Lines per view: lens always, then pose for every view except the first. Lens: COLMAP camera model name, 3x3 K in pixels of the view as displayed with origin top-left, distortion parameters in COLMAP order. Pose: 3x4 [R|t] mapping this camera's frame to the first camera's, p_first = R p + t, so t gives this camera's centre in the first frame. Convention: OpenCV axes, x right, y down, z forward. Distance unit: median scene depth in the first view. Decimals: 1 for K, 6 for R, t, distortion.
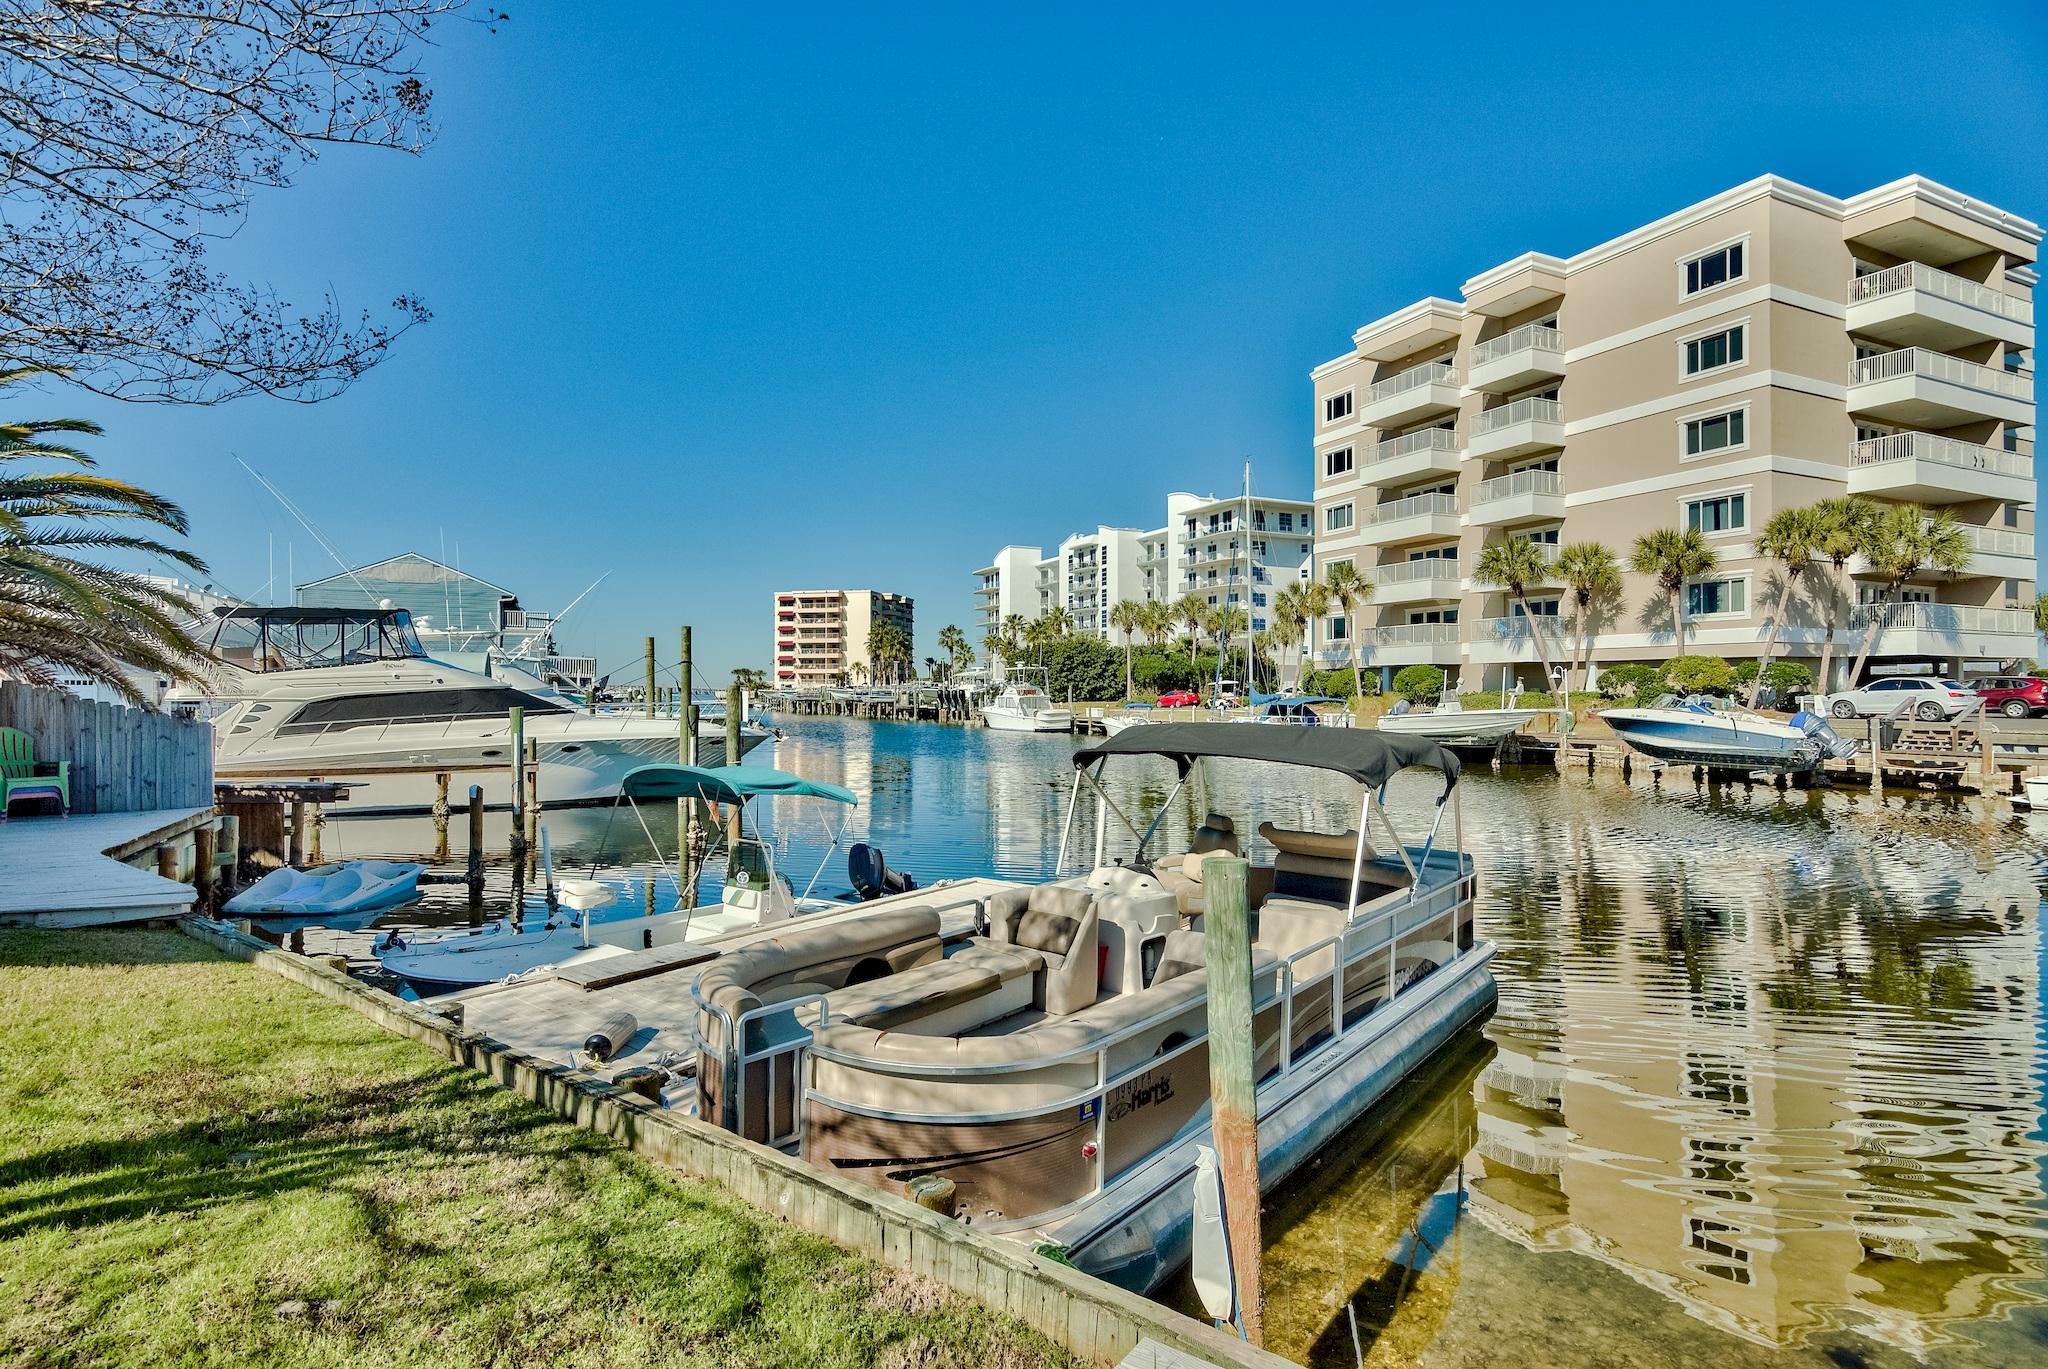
lens RADIAL K [[1005.2, 0, 1019.2], [0, 1005.2, 686.0], [0, 0, 1]] dist [-0.000898, 0.000087]
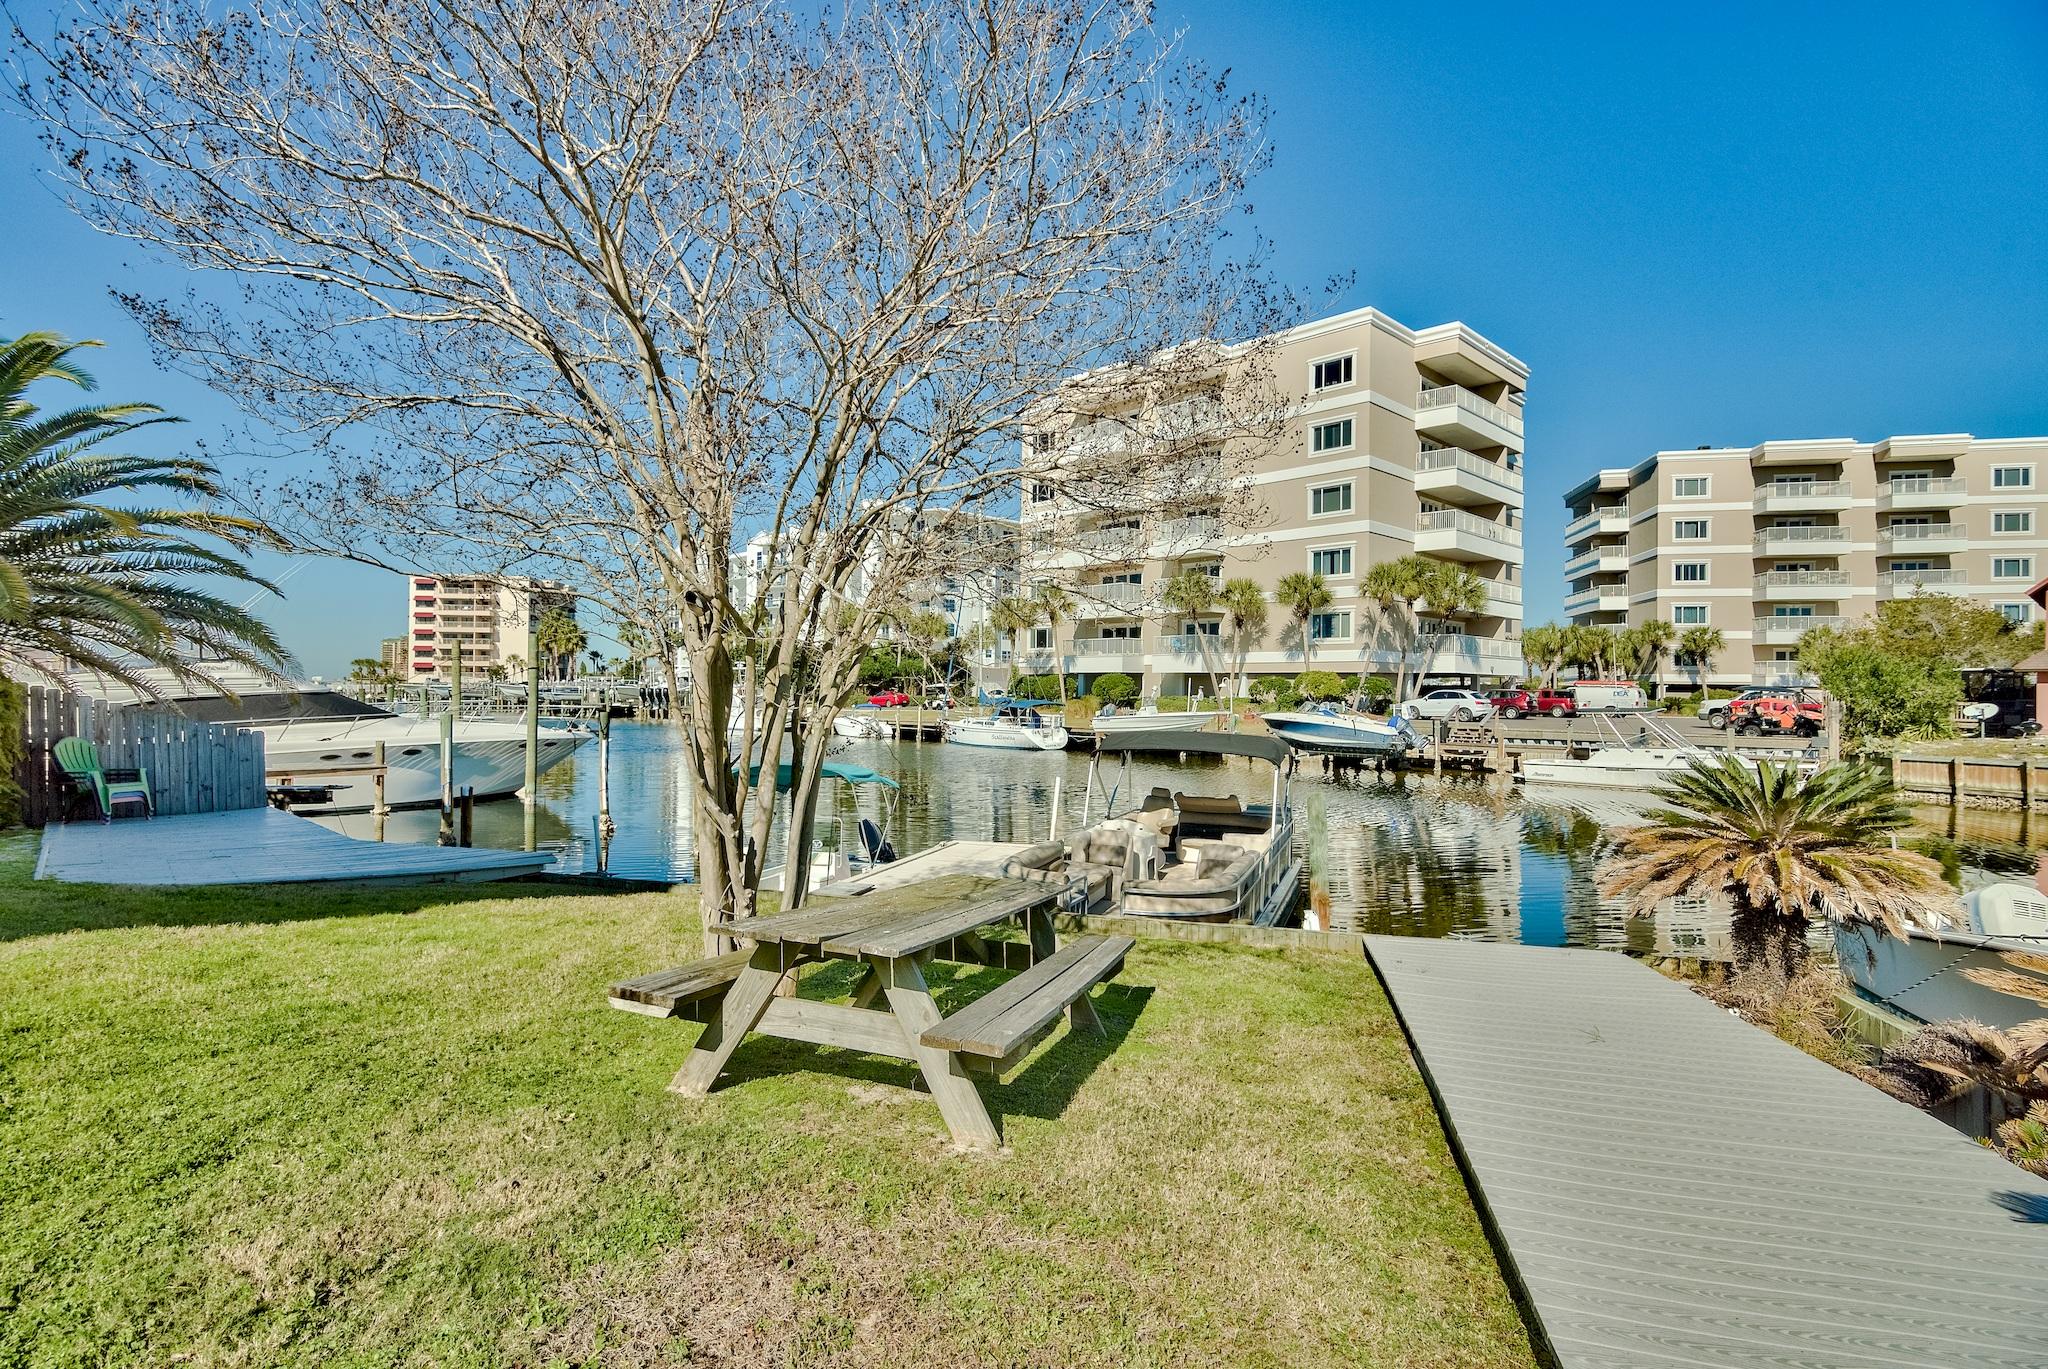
lens RADIAL K [[1005.2, 0, 1028.0], [0, 1005.2, 687.5], [0, 0, 1]] dist [-0.000898, 0.000087]
pose [[0.941780, 0.010693, 0.336059, -0.108267], [-0.012250, 0.999922, 0.002512, -0.006885], [-0.336006, -0.006483, 0.941838, -0.089695]]
